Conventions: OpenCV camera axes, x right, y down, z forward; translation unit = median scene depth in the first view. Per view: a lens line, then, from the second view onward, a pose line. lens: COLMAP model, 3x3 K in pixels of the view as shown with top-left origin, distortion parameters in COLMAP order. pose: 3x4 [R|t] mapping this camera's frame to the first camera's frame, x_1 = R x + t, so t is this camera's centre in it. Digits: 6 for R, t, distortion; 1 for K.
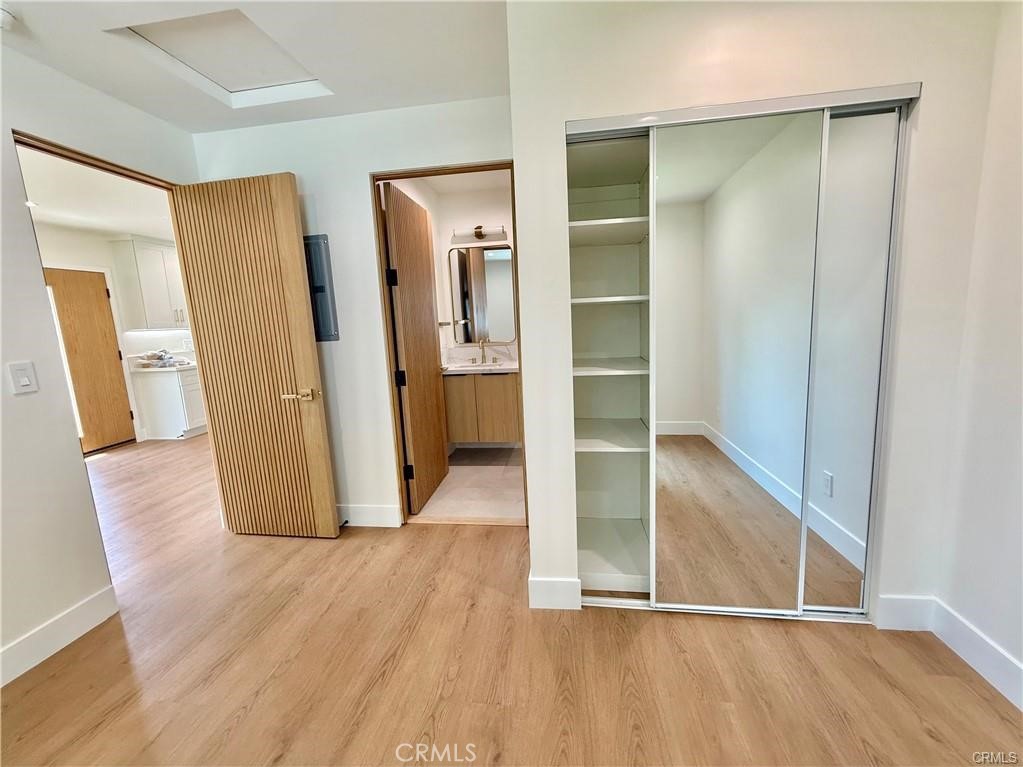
lens RADIAL K [[416.7, 0, 509.5], [0, 416.7, 382.3], [0, 0, 1]] dist [0.001818, 0.000383]
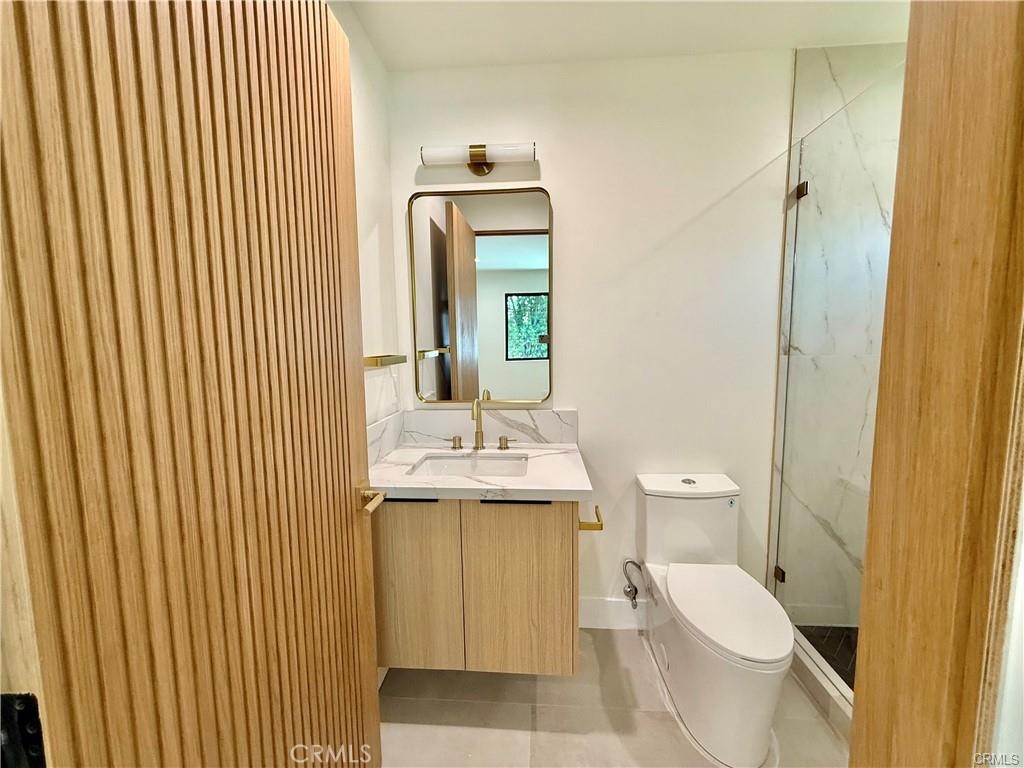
lens RADIAL K [[417.1, 0, 510.0], [0, 417.1, 382.8], [0, 0, 1]] dist [0.001818, 0.000383]
pose [[0.997703, 0.028640, 0.061389, -0.057579], [-0.025233, 0.998135, -0.055579, -0.092265], [-0.062866, 0.053902, 0.996565, 0.545719]]
